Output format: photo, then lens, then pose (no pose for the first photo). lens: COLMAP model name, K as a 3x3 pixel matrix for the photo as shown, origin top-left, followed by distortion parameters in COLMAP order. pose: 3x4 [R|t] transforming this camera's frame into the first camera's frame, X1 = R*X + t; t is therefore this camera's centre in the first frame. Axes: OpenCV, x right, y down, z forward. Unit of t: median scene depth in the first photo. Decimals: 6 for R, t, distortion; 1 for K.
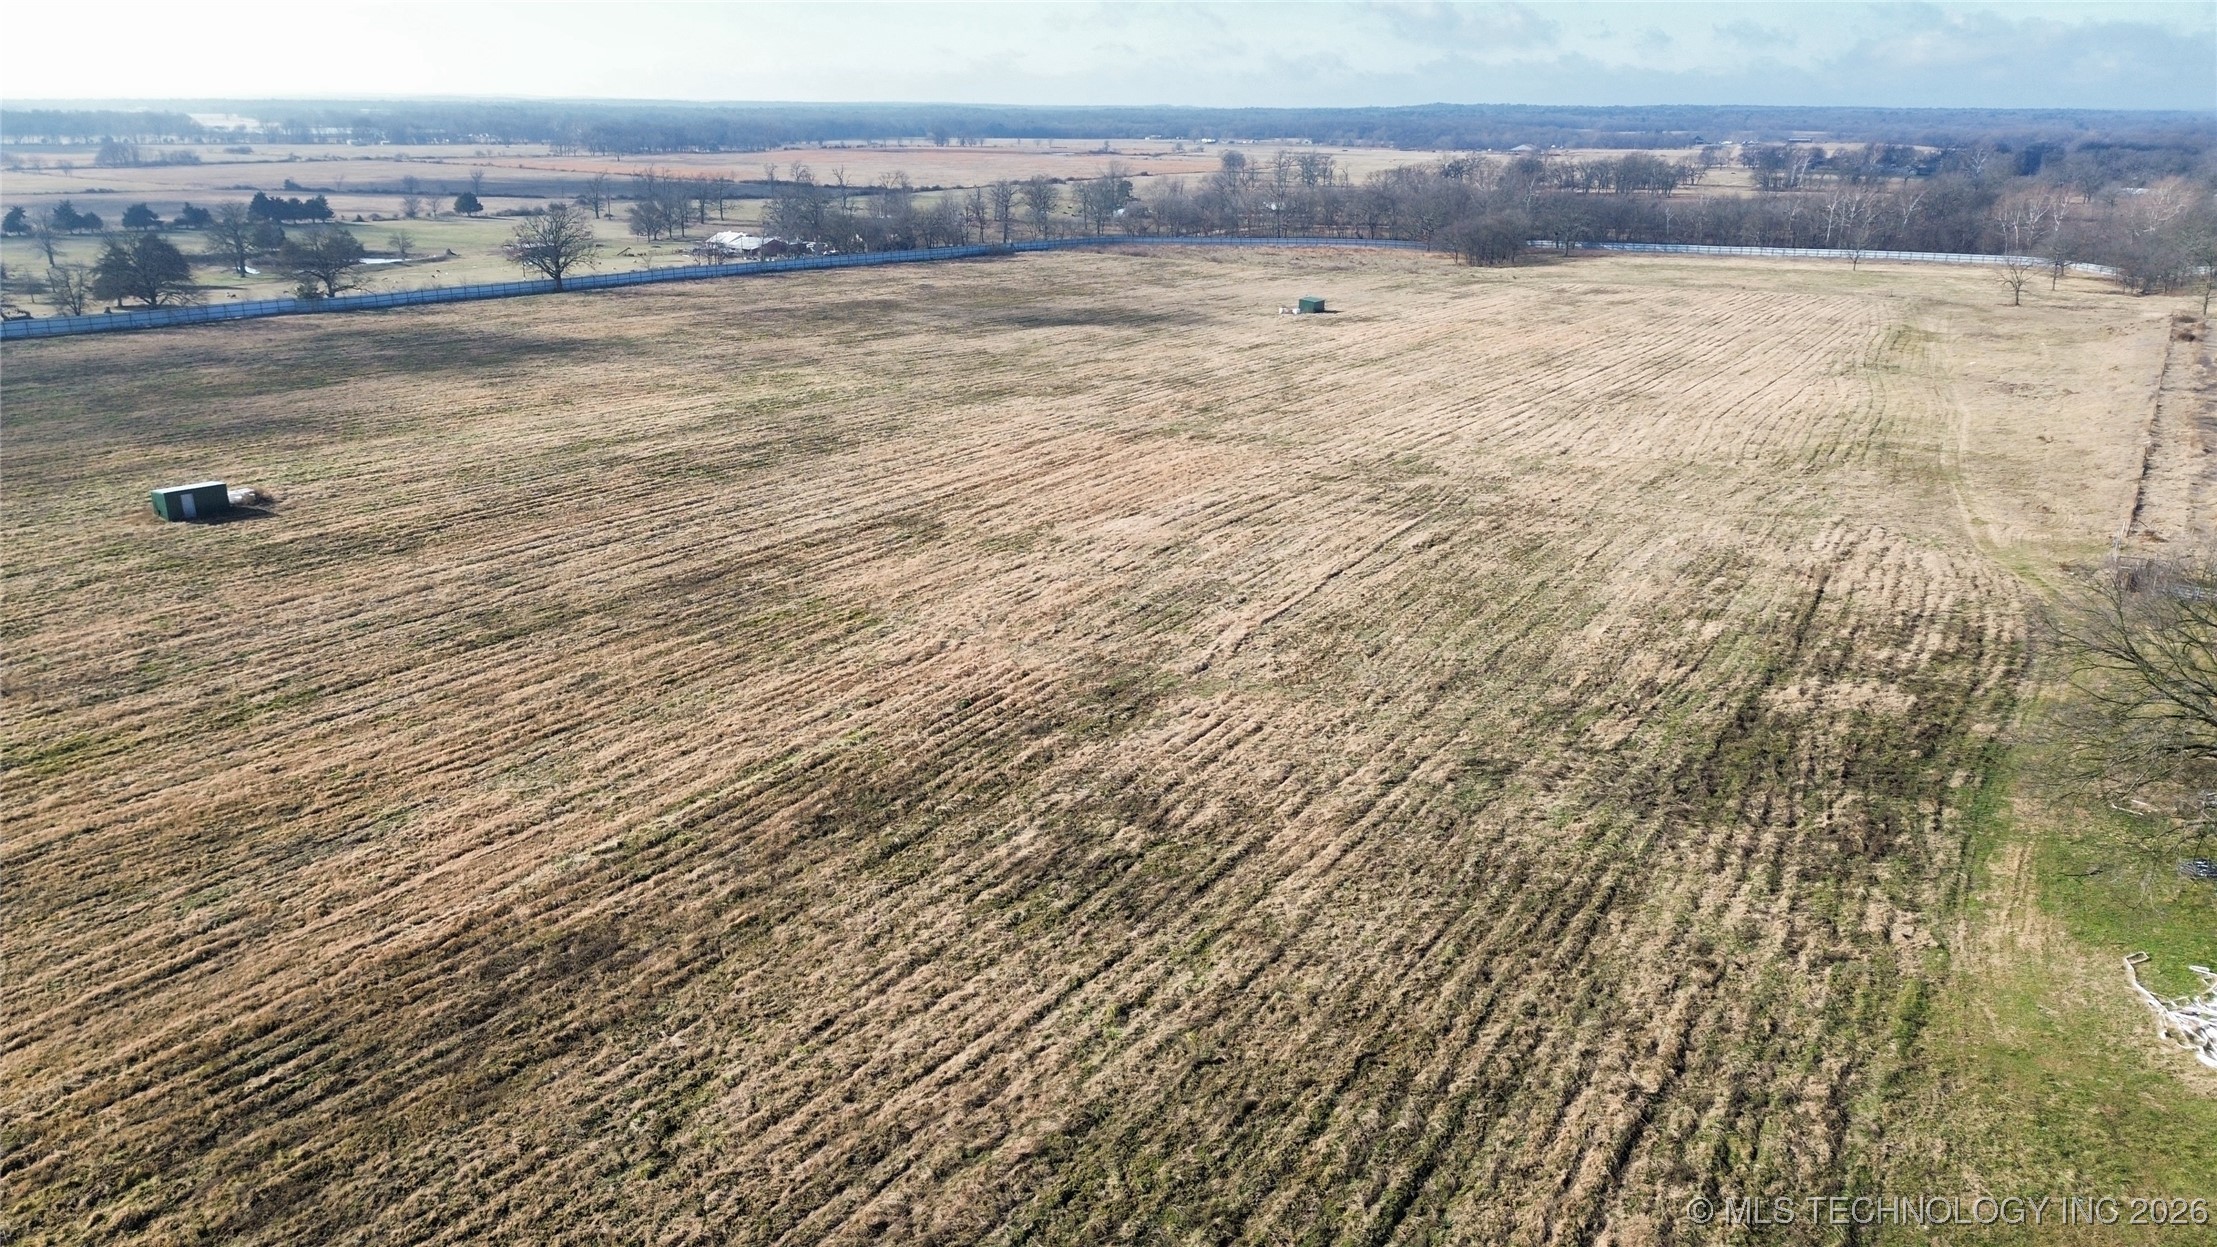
lens RADIAL K [[1566.1, 0, 1124.0], [0, 1566.1, 620.6], [0, 0, 1]] dist [0.069938, -0.066956]
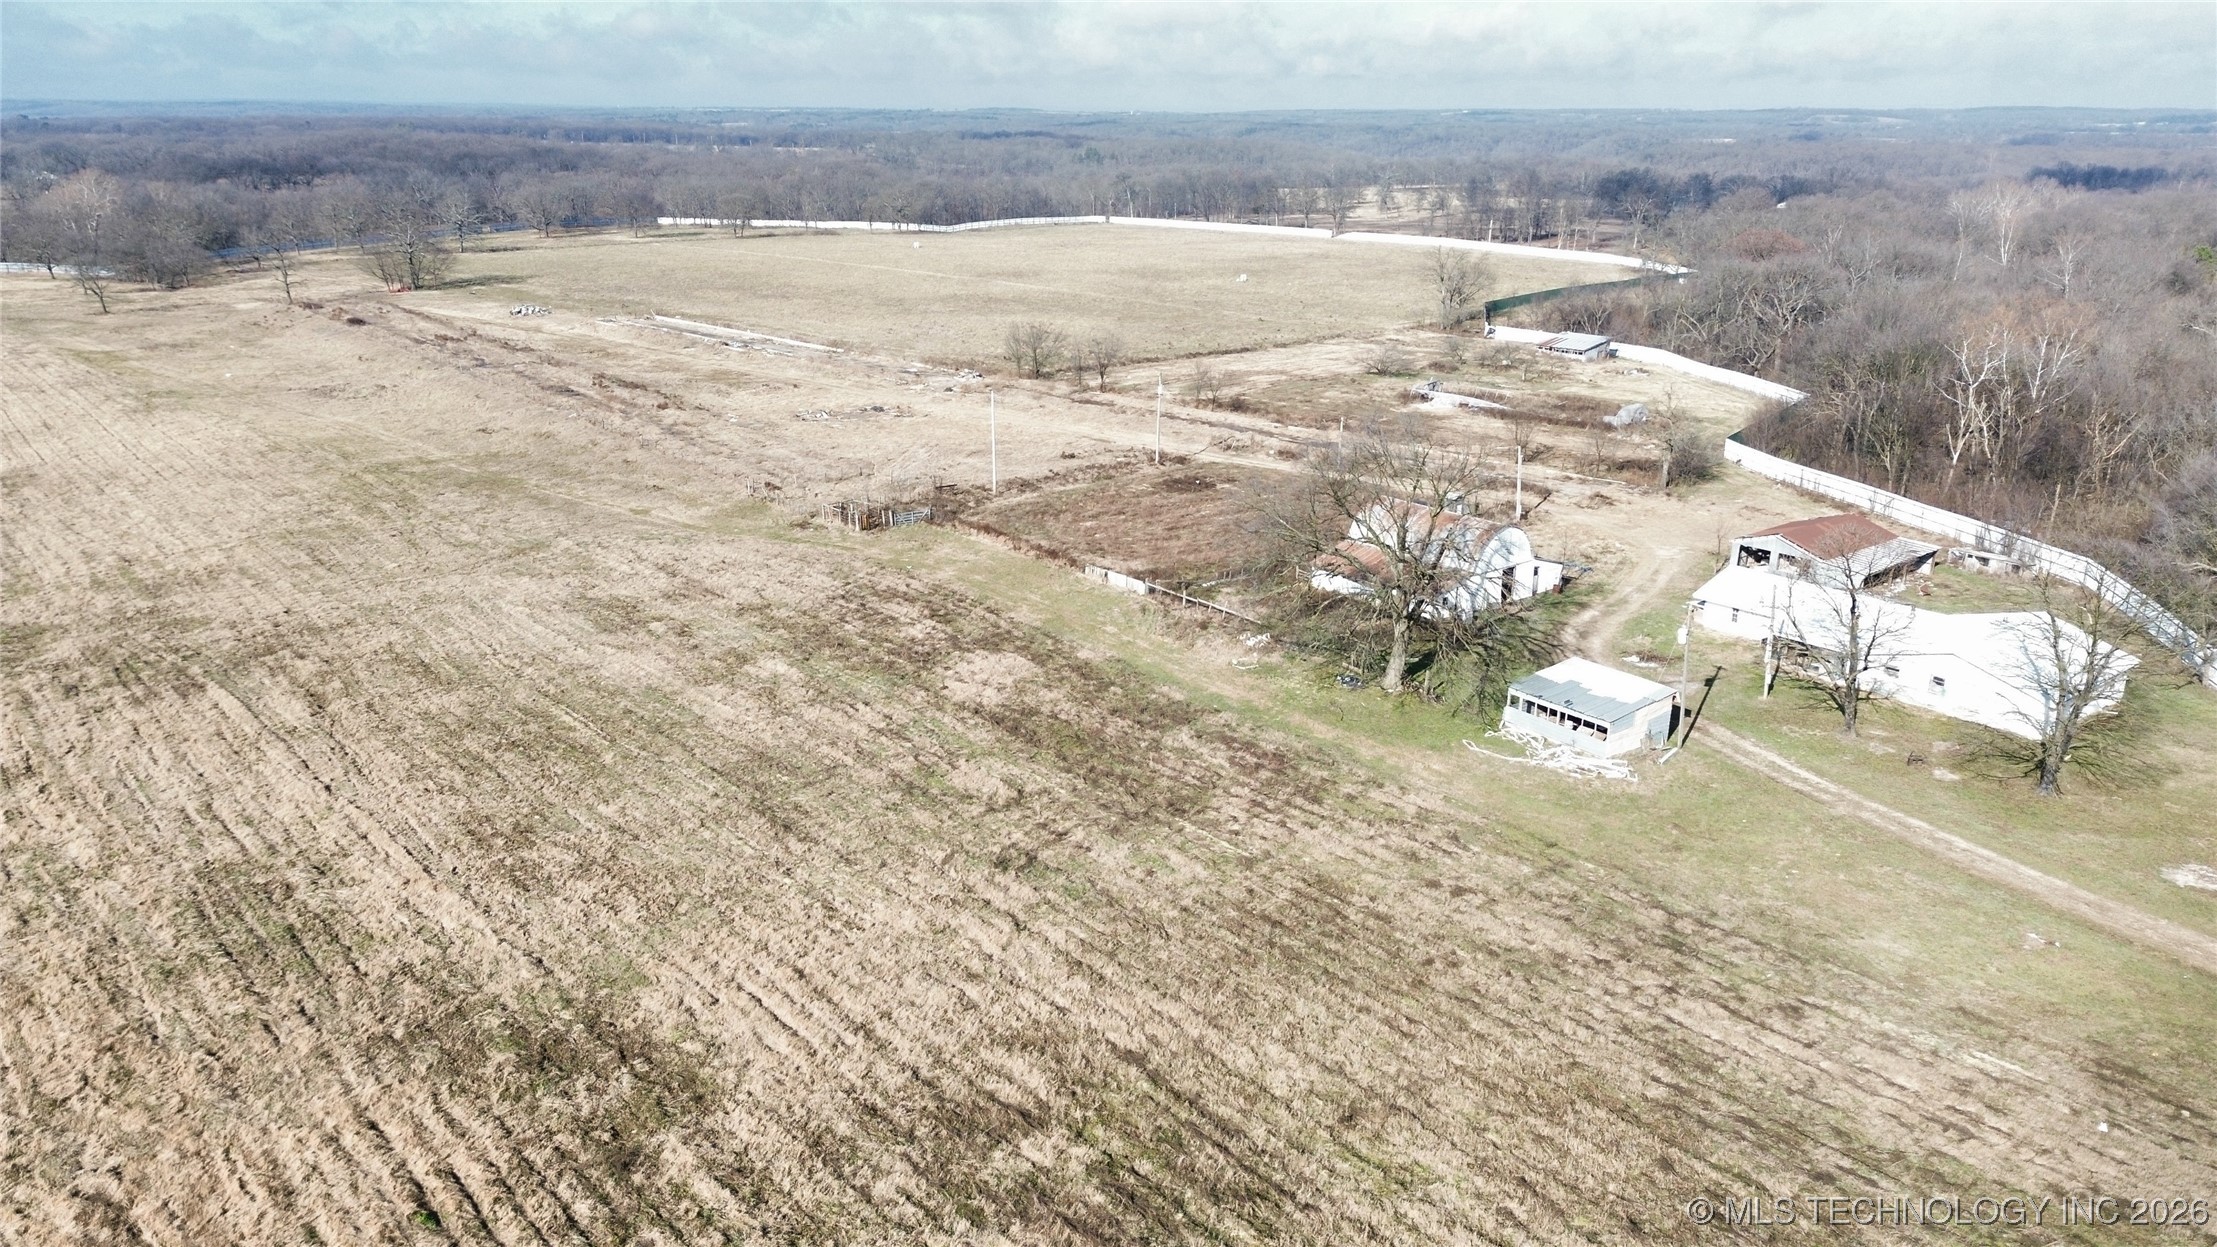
lens RADIAL K [[1553.7, 0, 1111.4], [0, 1553.7, 639.7], [0, 0, 1]] dist [0.084552, -0.093748]
pose [[0.316879, -0.307055, 0.897388, -0.377600], [0.289443, 0.932320, 0.216802, -0.150163], [-0.903222, 0.191043, 0.384308, 0.467045]]
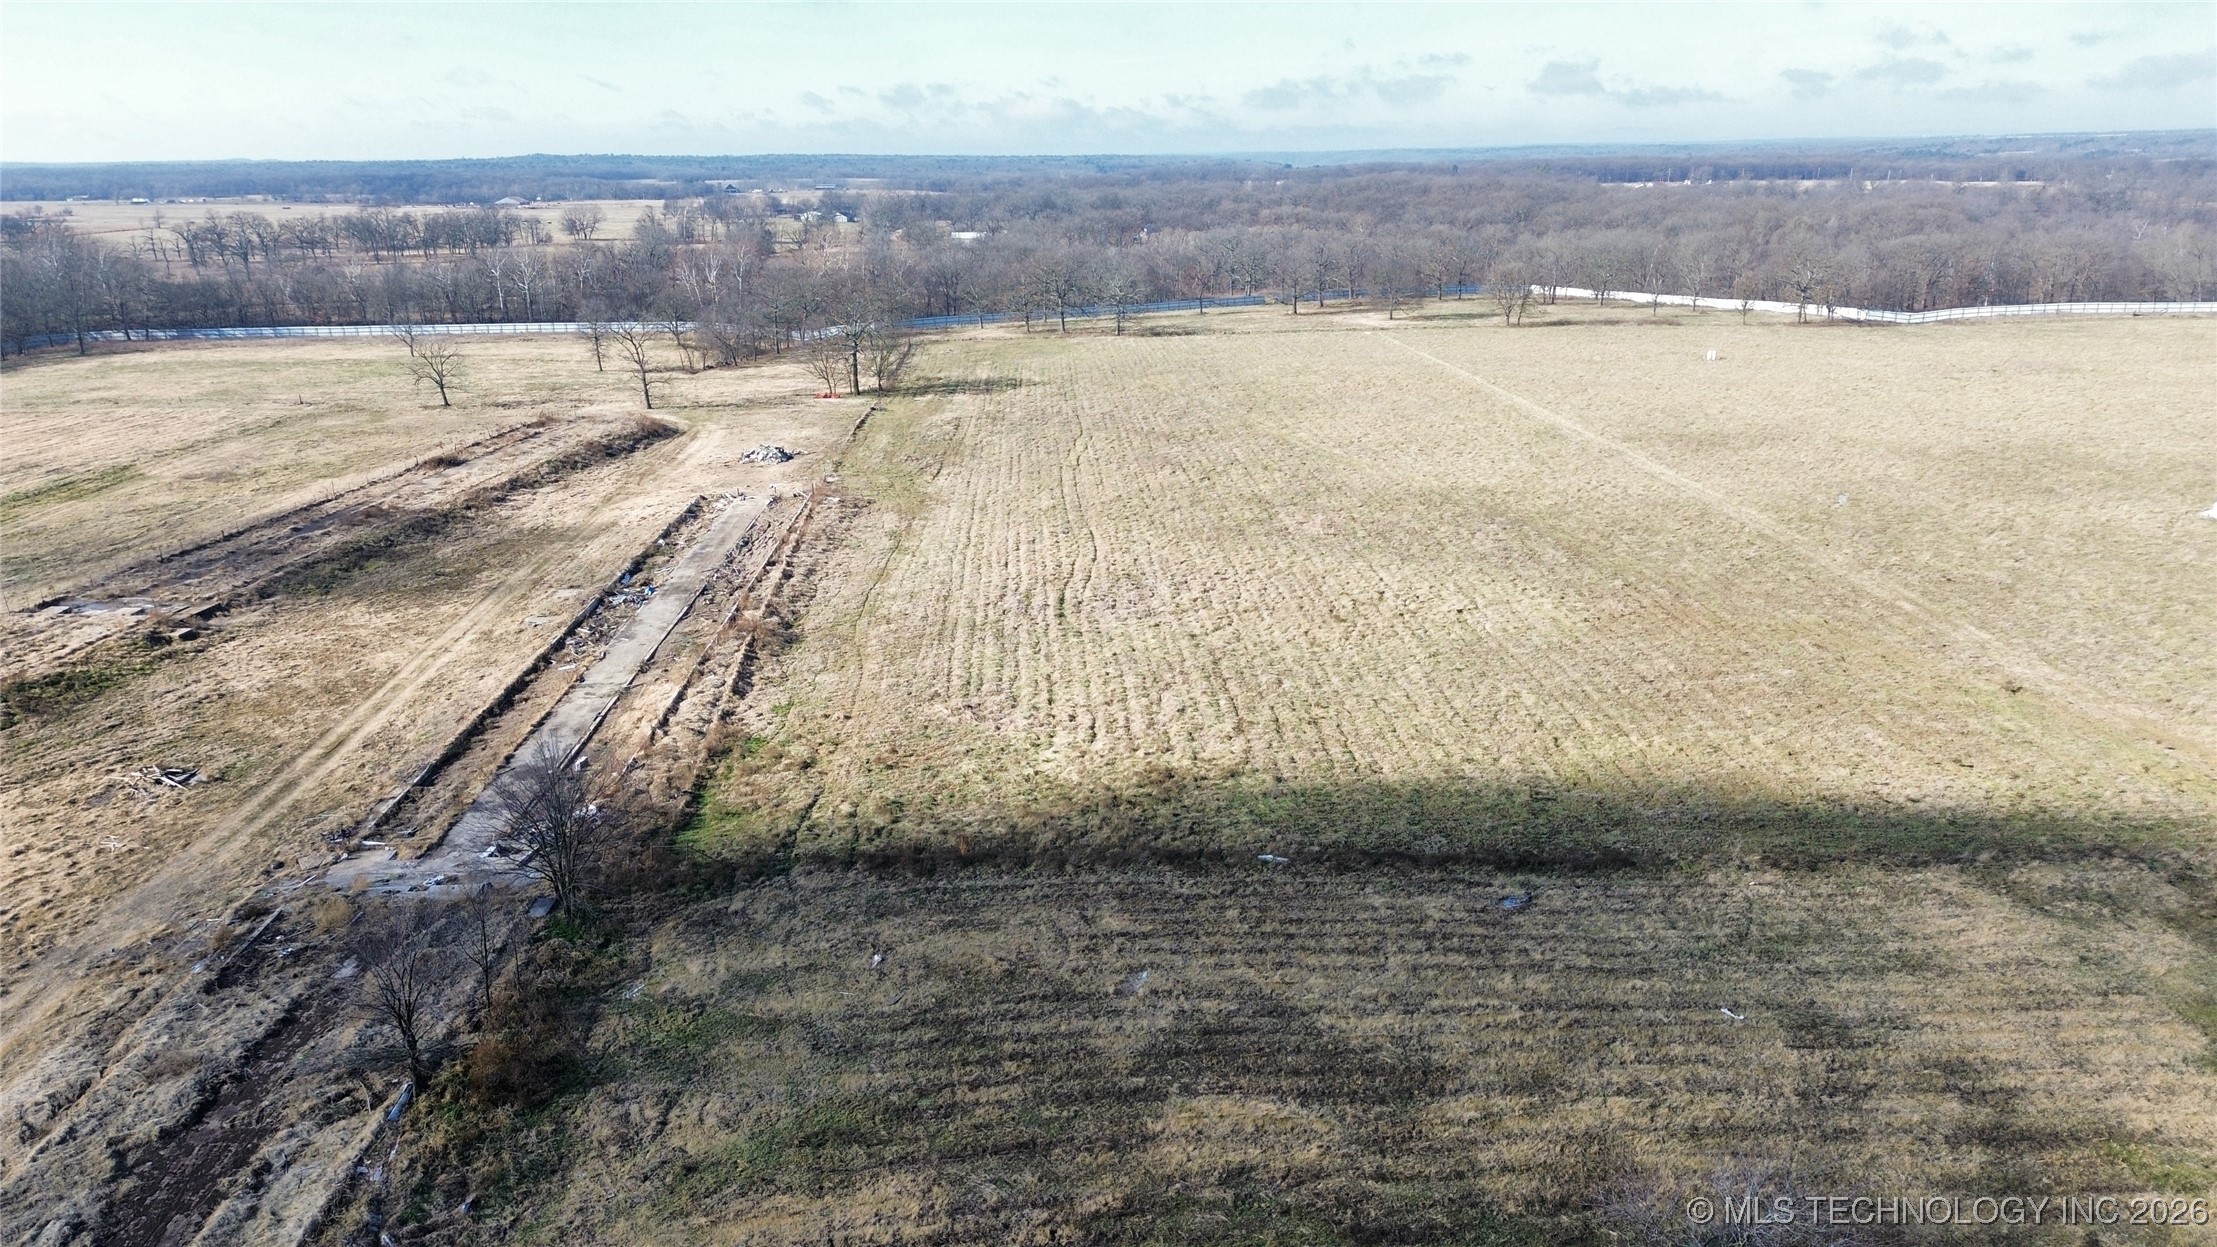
lens RADIAL K [[1556.1, 0, 1104.8], [0, 1556.1, 616.1], [0, 0, 1]] dist [0.075728, -0.074733]
pose [[0.880503, -0.153349, 0.448552, 1.420366], [0.166948, 0.985921, 0.009345, -0.152954], [-0.443670, 0.066656, 0.893708, 0.539113]]
